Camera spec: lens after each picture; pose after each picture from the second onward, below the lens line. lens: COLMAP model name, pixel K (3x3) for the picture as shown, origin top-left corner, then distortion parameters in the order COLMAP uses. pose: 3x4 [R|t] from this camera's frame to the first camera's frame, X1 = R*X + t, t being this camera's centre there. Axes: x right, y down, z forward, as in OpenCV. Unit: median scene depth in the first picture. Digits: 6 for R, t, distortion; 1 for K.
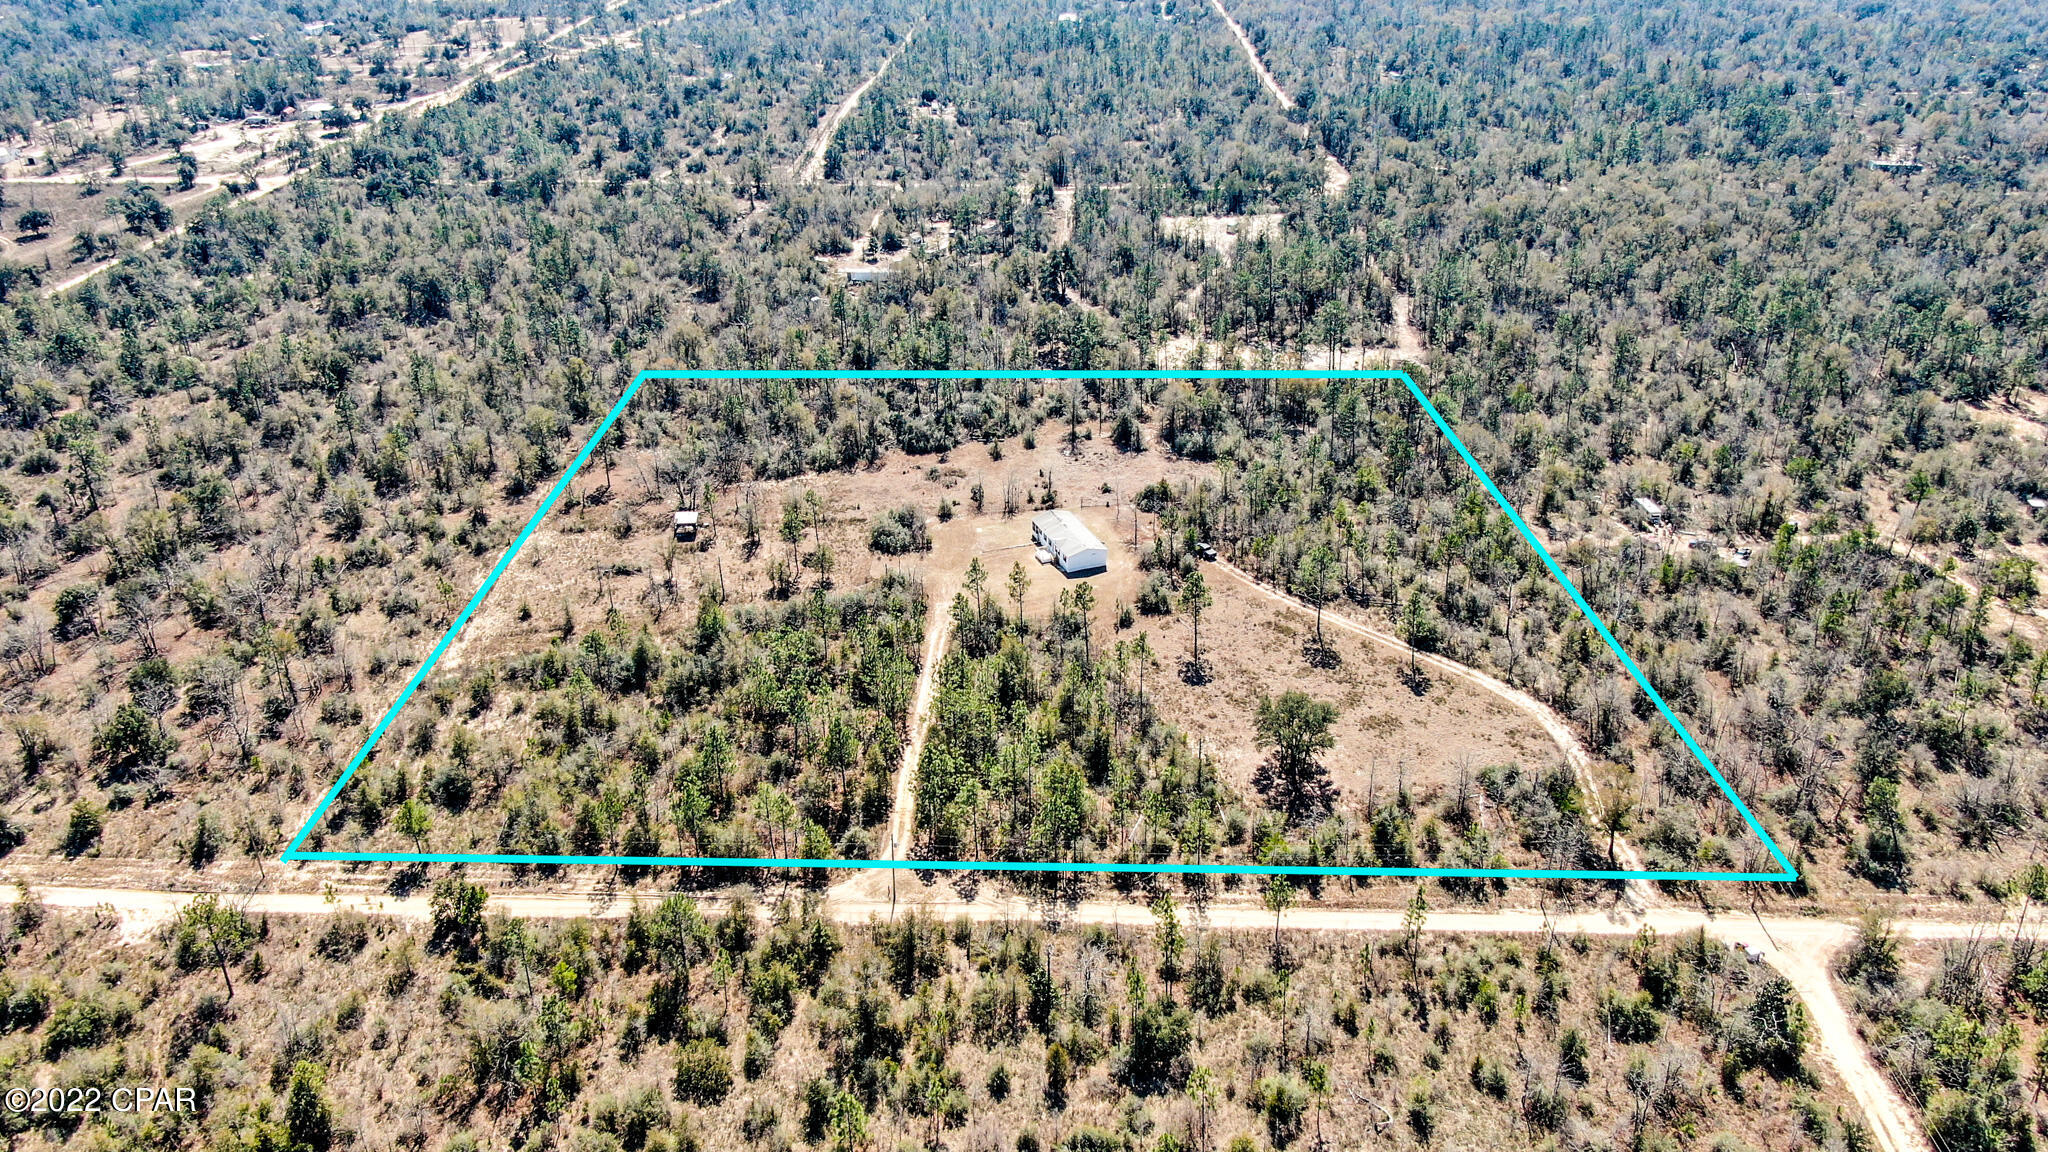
lens RADIAL K [[1476.2, 0, 1021.0], [0, 1476.2, 574.1], [0, 0, 1]] dist [-0.016111, -0.000901]
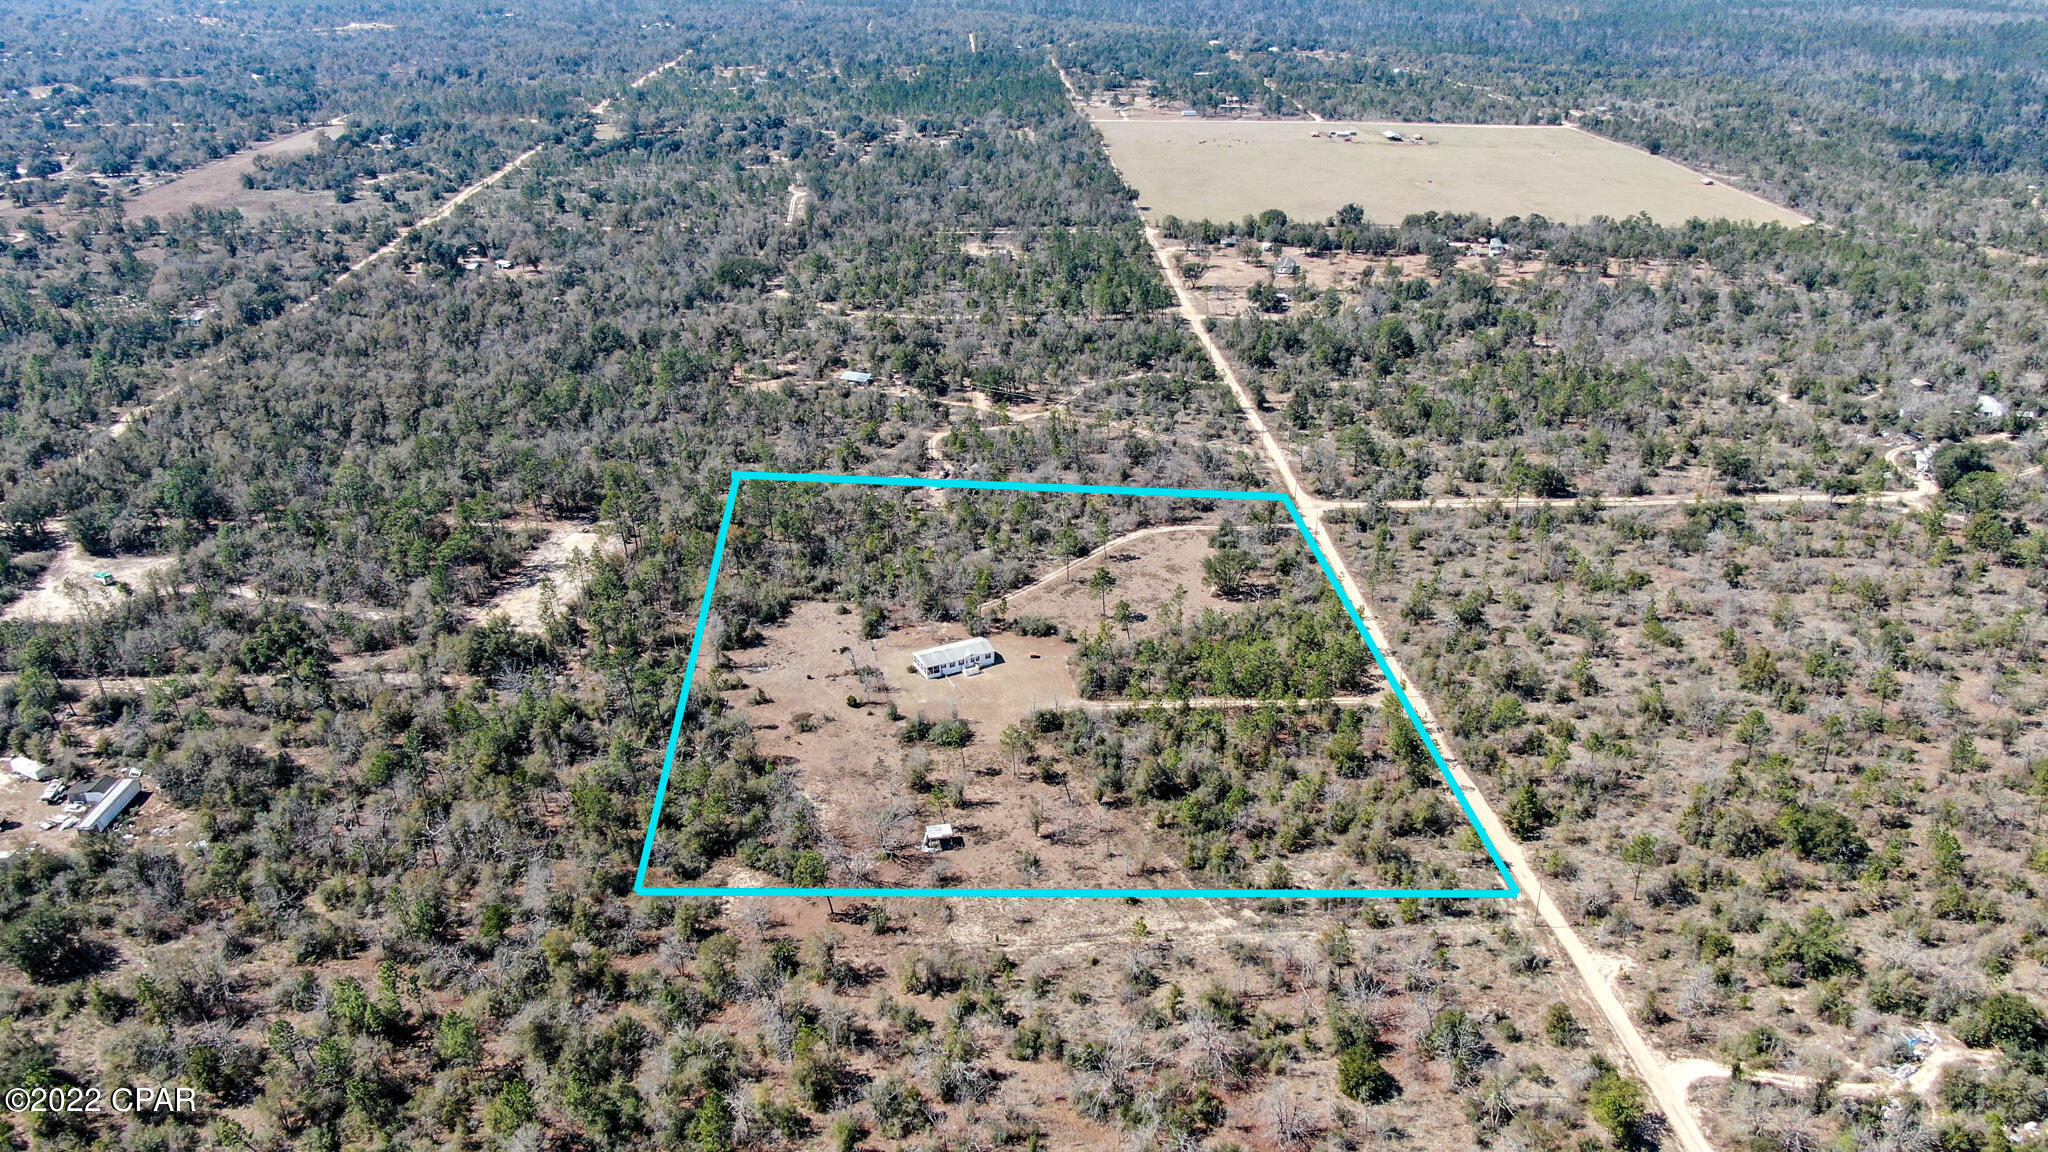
lens RADIAL K [[1476.2, 0, 1031.3], [0, 1476.2, 575.5], [0, 0, 1]] dist [-0.016111, -0.000901]
pose [[-0.095096, -0.423463, 0.900908, -1.133897], [0.461295, 0.783230, 0.416842, -0.601077], [-0.882136, 0.455225, 0.120859, 0.803984]]
